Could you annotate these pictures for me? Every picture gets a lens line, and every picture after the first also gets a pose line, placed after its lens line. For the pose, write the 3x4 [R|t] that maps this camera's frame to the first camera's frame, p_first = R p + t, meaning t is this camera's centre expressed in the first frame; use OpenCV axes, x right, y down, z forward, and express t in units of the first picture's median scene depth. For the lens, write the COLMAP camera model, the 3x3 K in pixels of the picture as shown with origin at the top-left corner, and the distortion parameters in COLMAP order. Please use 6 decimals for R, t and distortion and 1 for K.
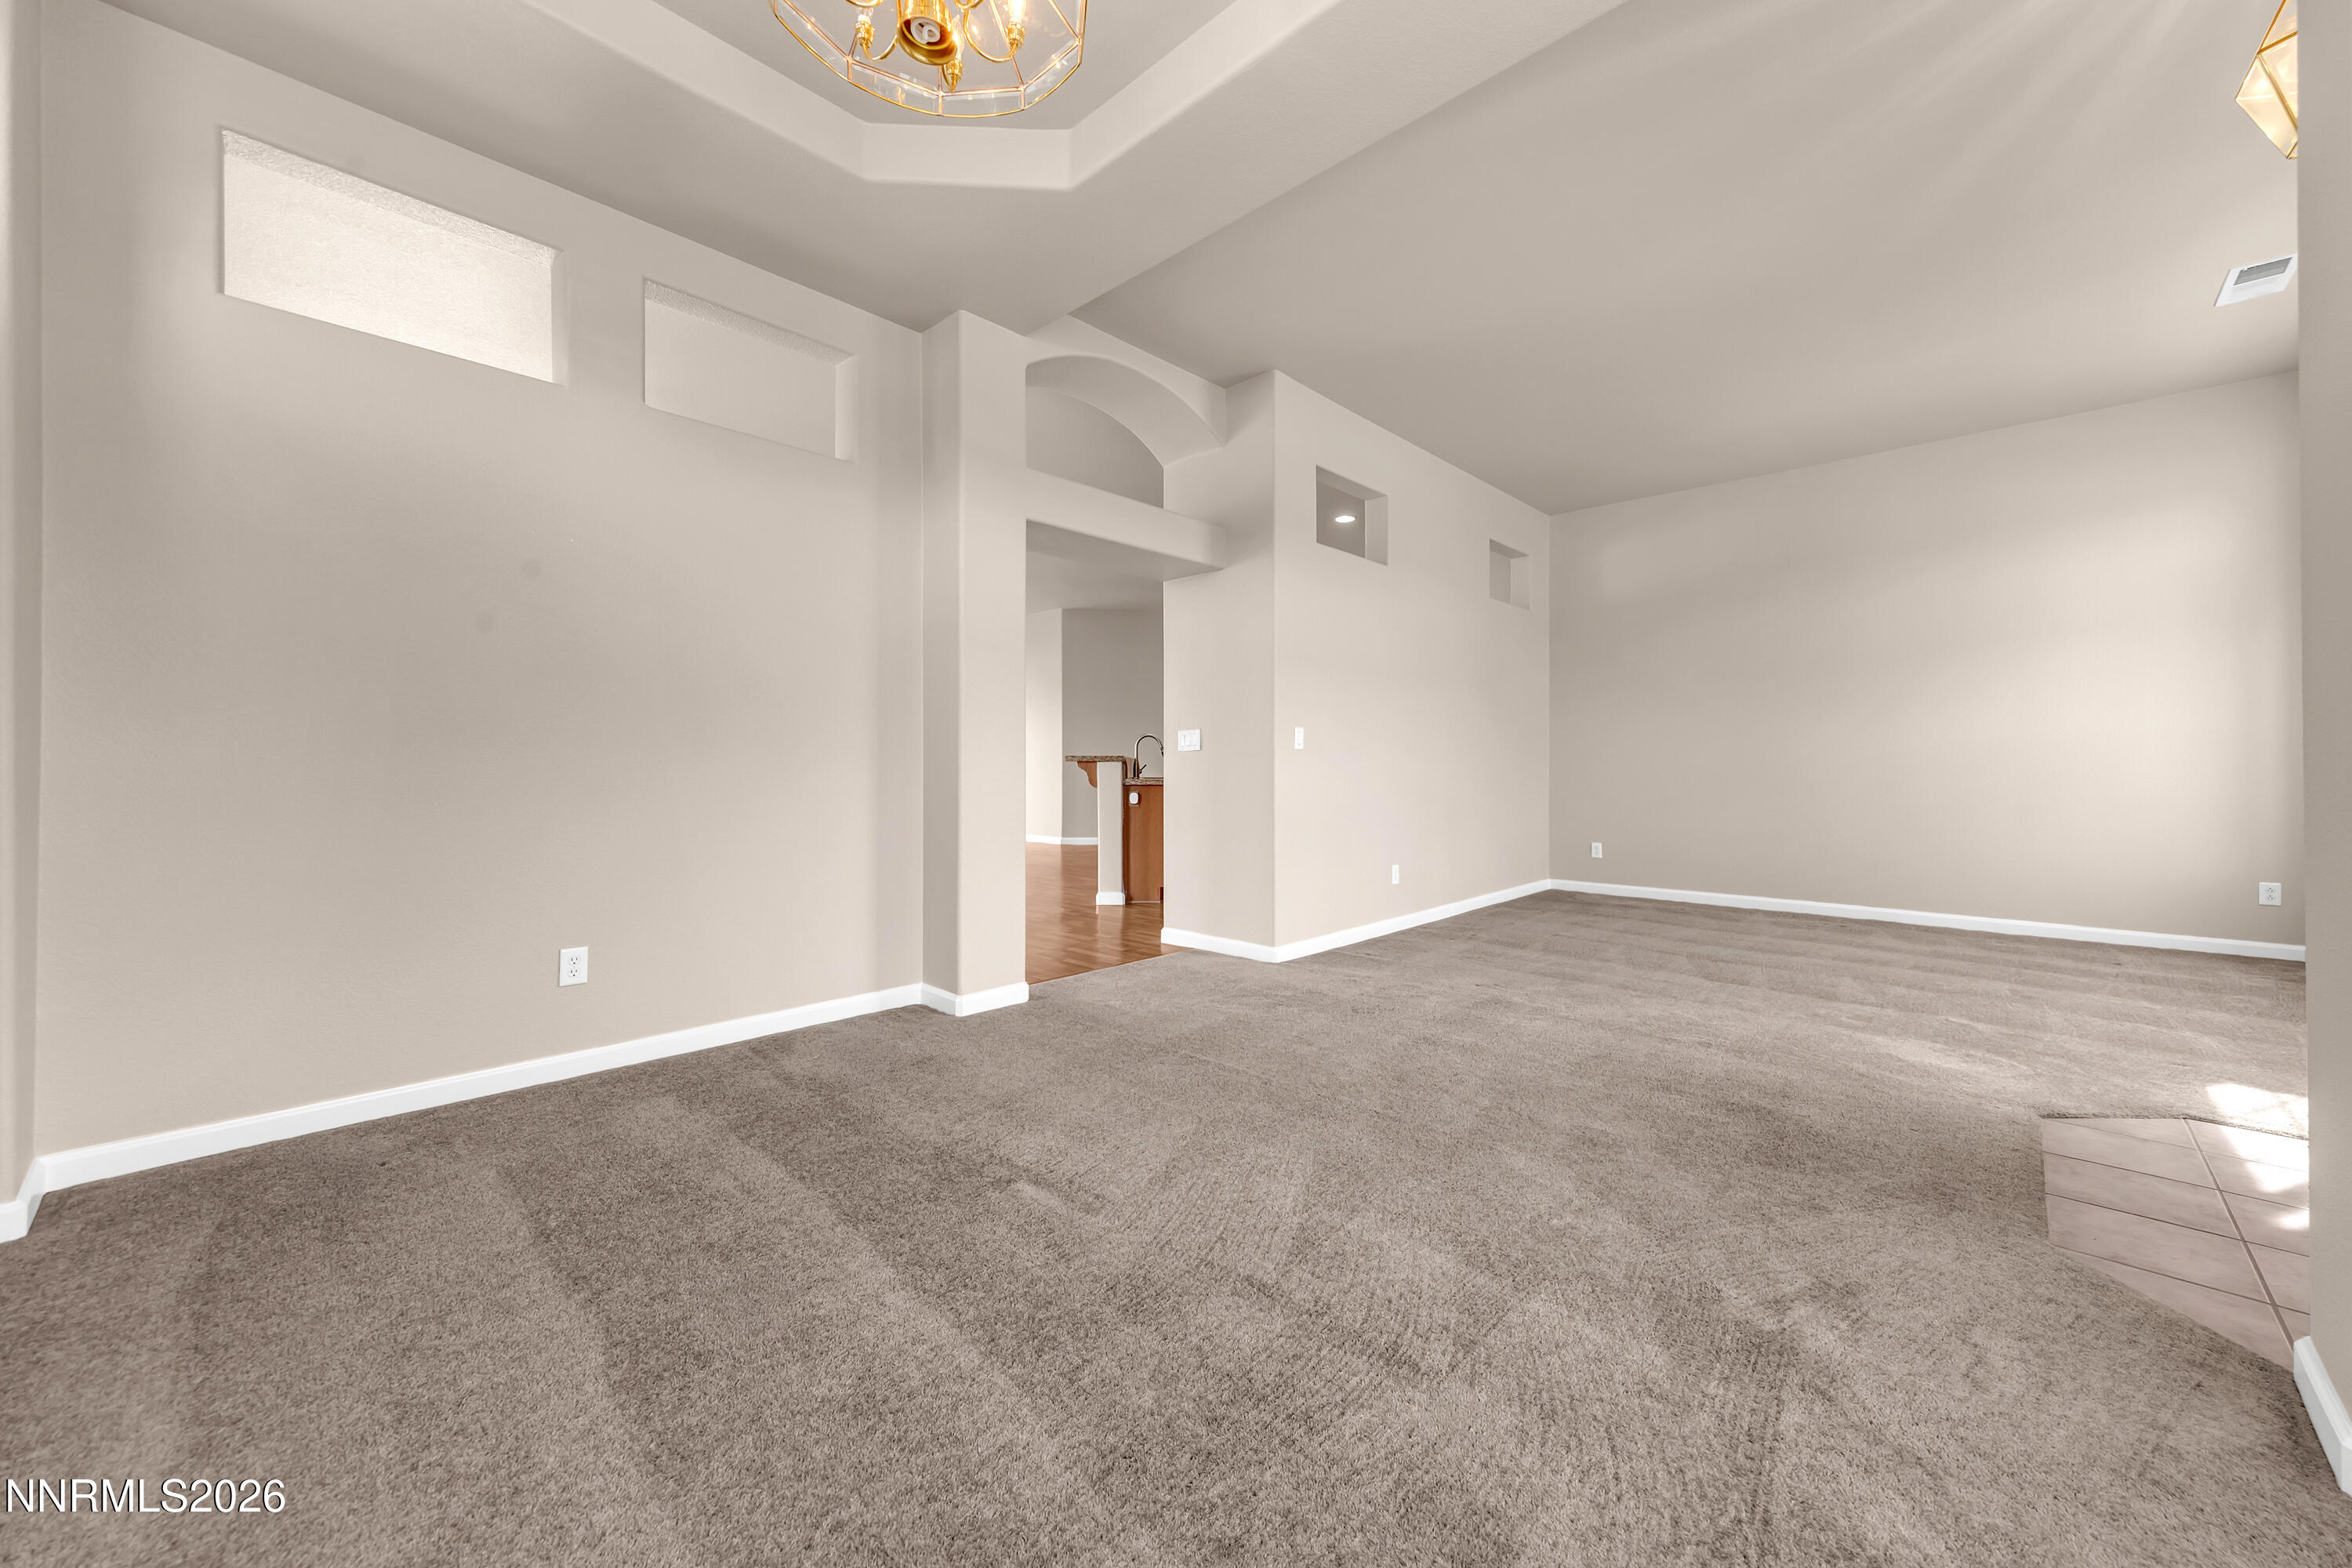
lens RADIAL K [[885.2, 0, 1188.1], [0, 885.2, 768.1], [0, 0, 1]] dist [0.000168, 0.000341]
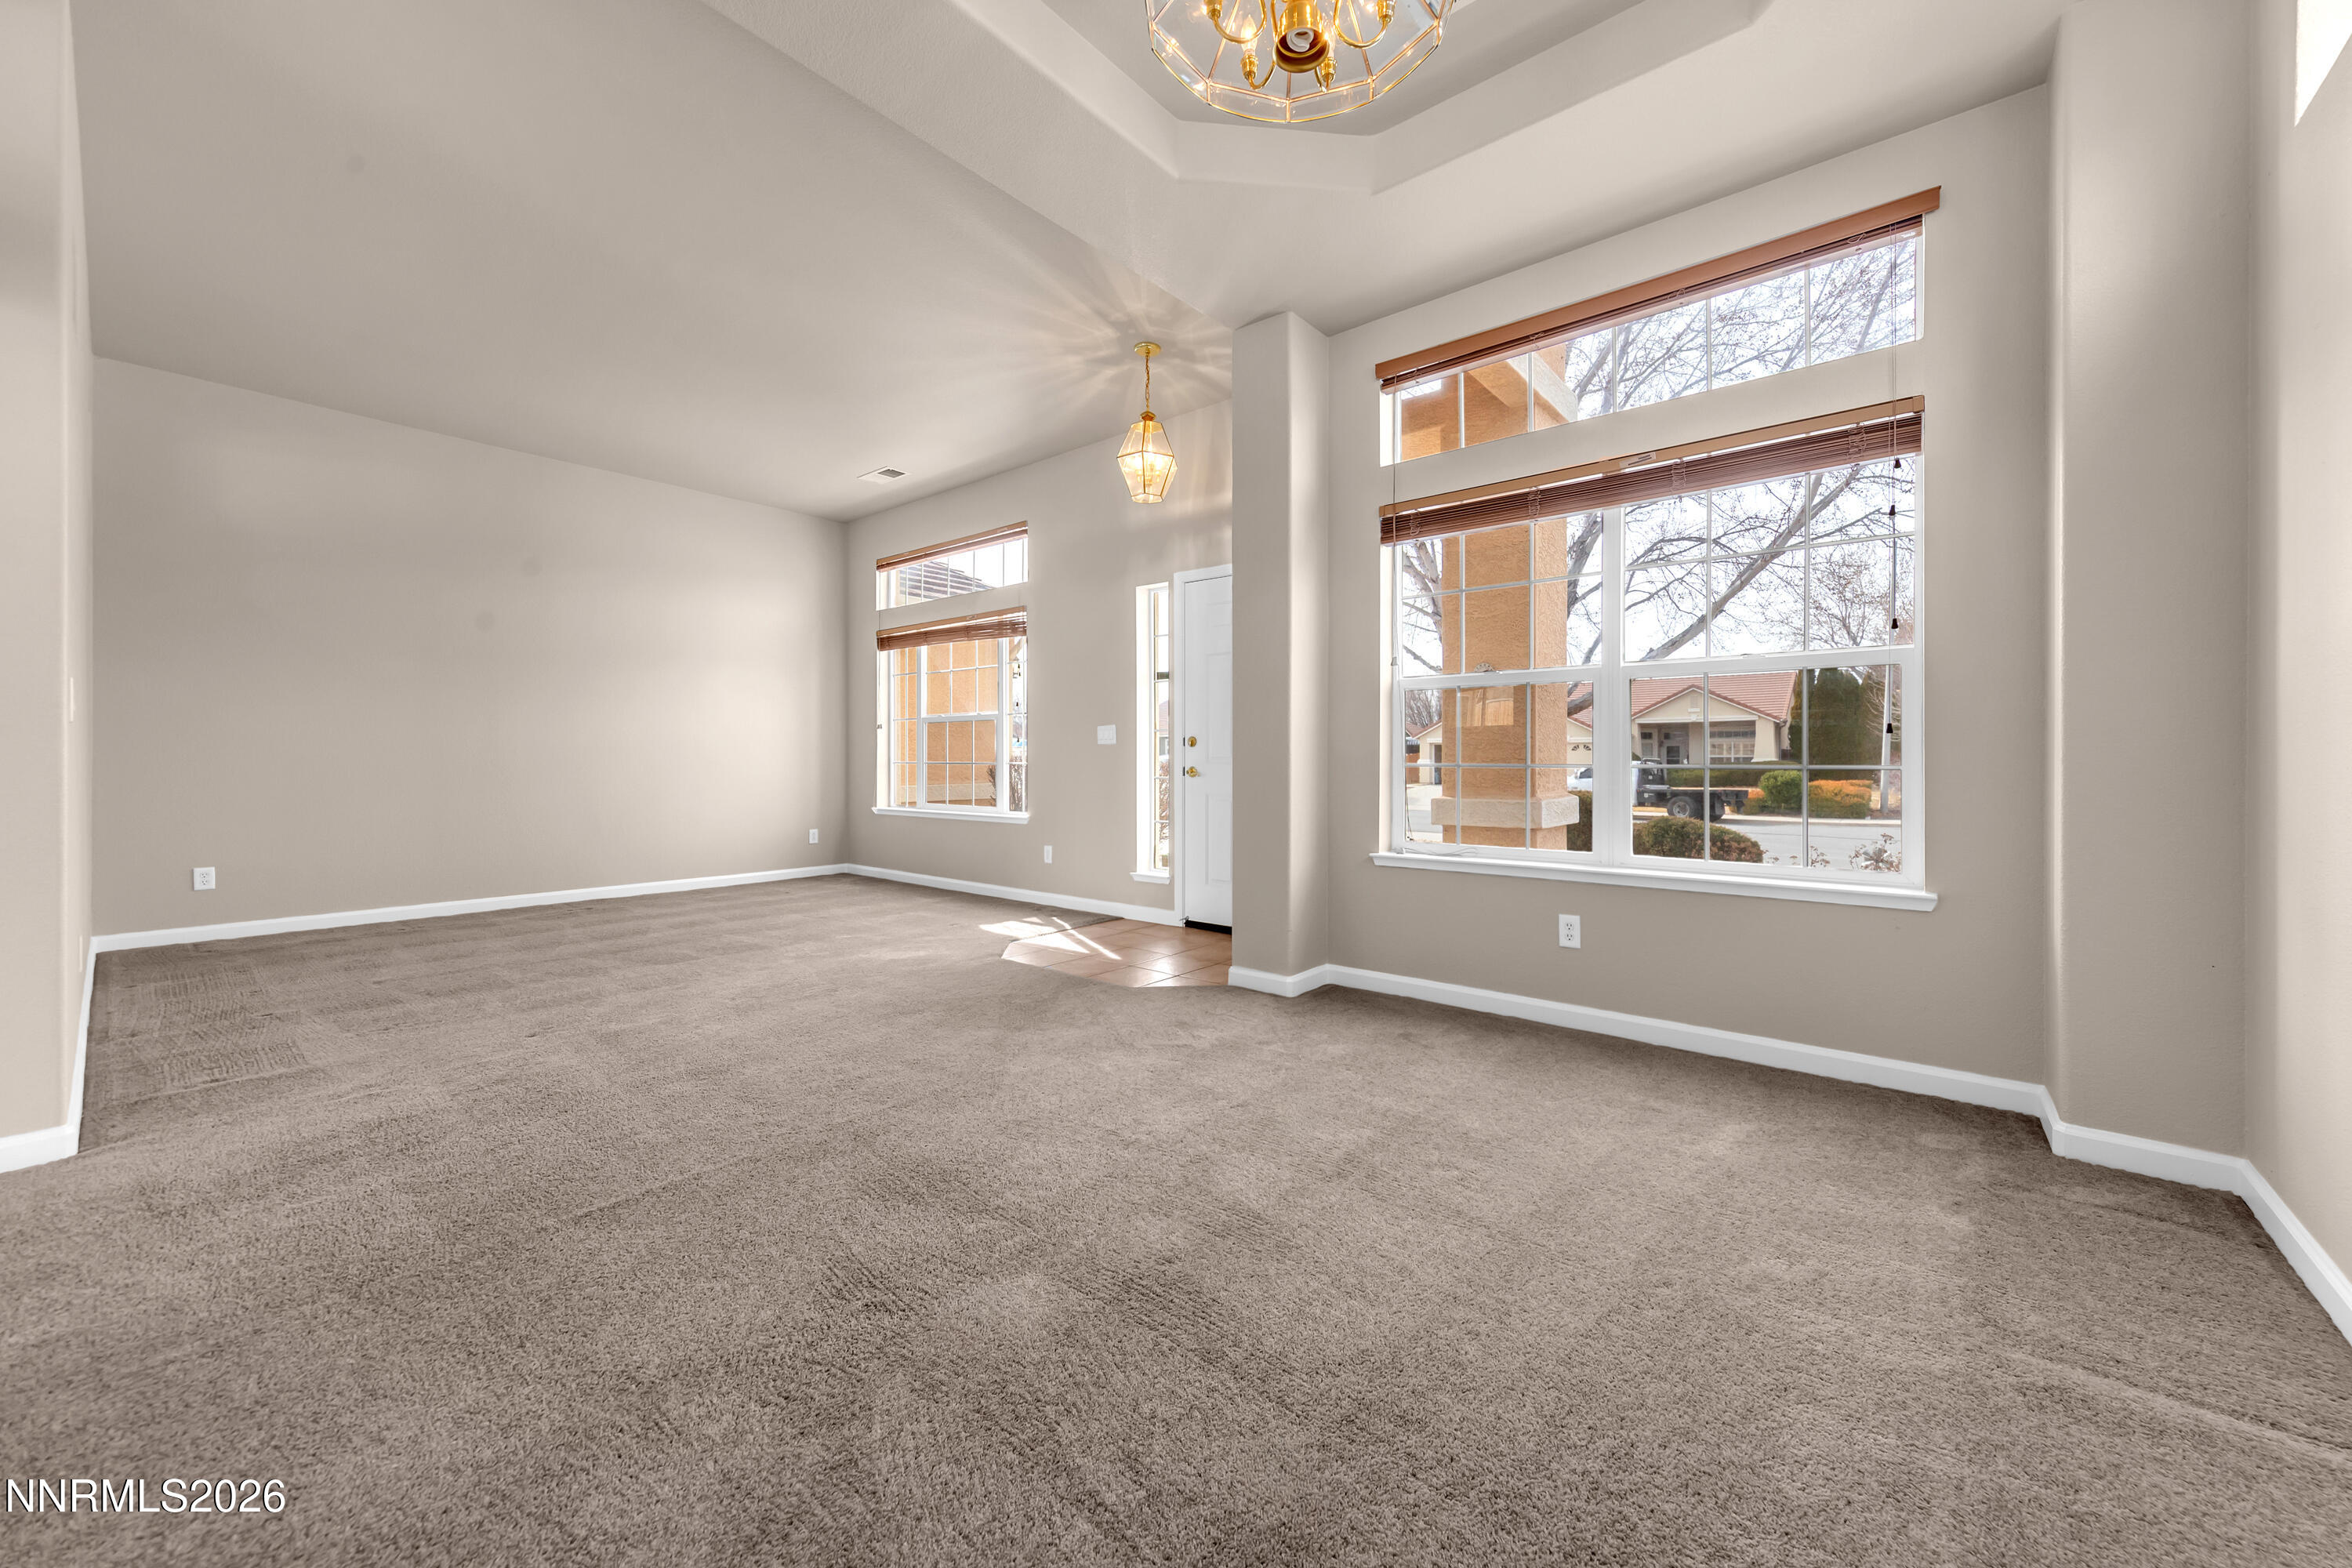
lens RADIAL K [[885.2, 0, 1236.4], [0, 885.2, 763.8], [0, 0, 1]] dist [0.000168, 0.000341]
pose [[-0.097324, -0.010515, 0.995197, -0.769766], [0.006721, 0.999914, 0.011222, -0.001108], [-0.995230, 0.007781, -0.097245, 0.683847]]
